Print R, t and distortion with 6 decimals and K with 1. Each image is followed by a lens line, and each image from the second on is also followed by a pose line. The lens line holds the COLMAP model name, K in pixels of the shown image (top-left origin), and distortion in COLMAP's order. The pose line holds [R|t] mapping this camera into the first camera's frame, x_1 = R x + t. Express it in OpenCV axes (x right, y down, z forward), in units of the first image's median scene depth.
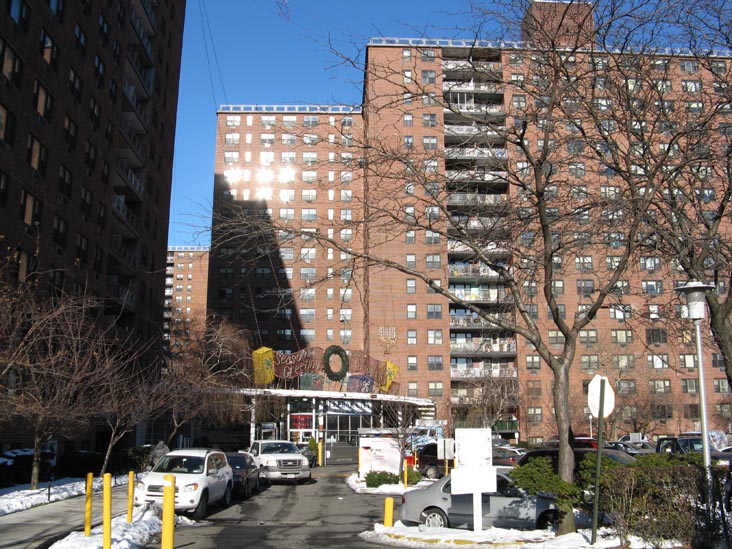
lens RADIAL K [[741.7, 0, 366.0], [0, 741.7, 274.5], [0, 0, 1]] dist [-0.006457, 0.009719]
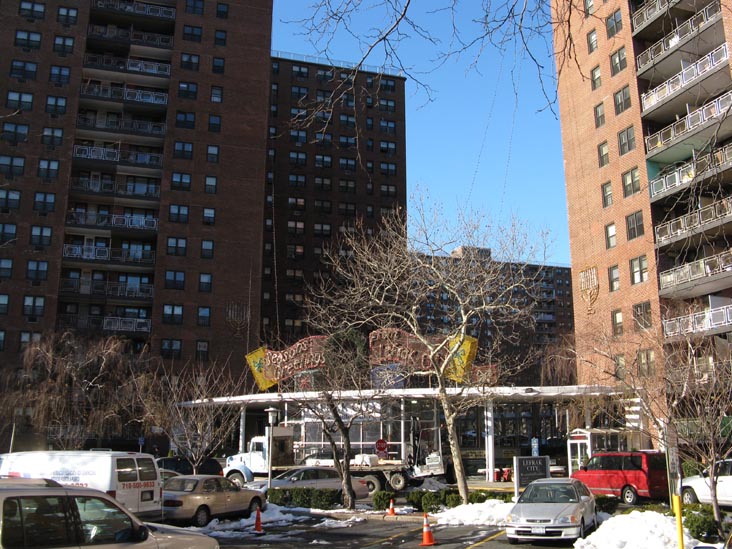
lens RADIAL K [[760.2, 0, 366.0], [0, 760.2, 274.5], [0, 0, 1]] dist [-0.174876, -0.005508]
pose [[0.285090, -0.213042, -0.934525, 0.699229], [0.200596, 0.966657, -0.159172, 0.171147], [0.937275, -0.142084, 0.318320, 0.800886]]
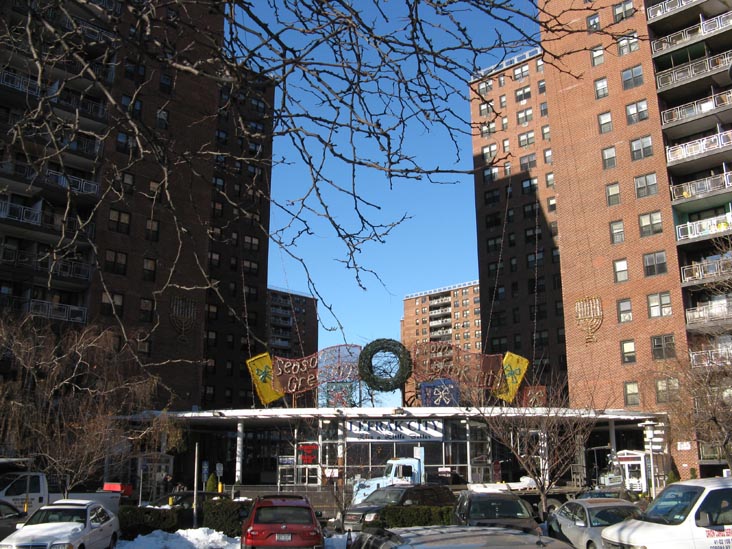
lens RADIAL K [[746.3, 0, 366.0], [0, 746.3, 274.5], [0, 0, 1]] dist [-0.158732, -0.000607]
pose [[0.694876, -0.186397, -0.694552, 0.433983], [0.154507, 0.981966, -0.108952, 0.111155], [0.702335, -0.031605, 0.711145, 0.522163]]
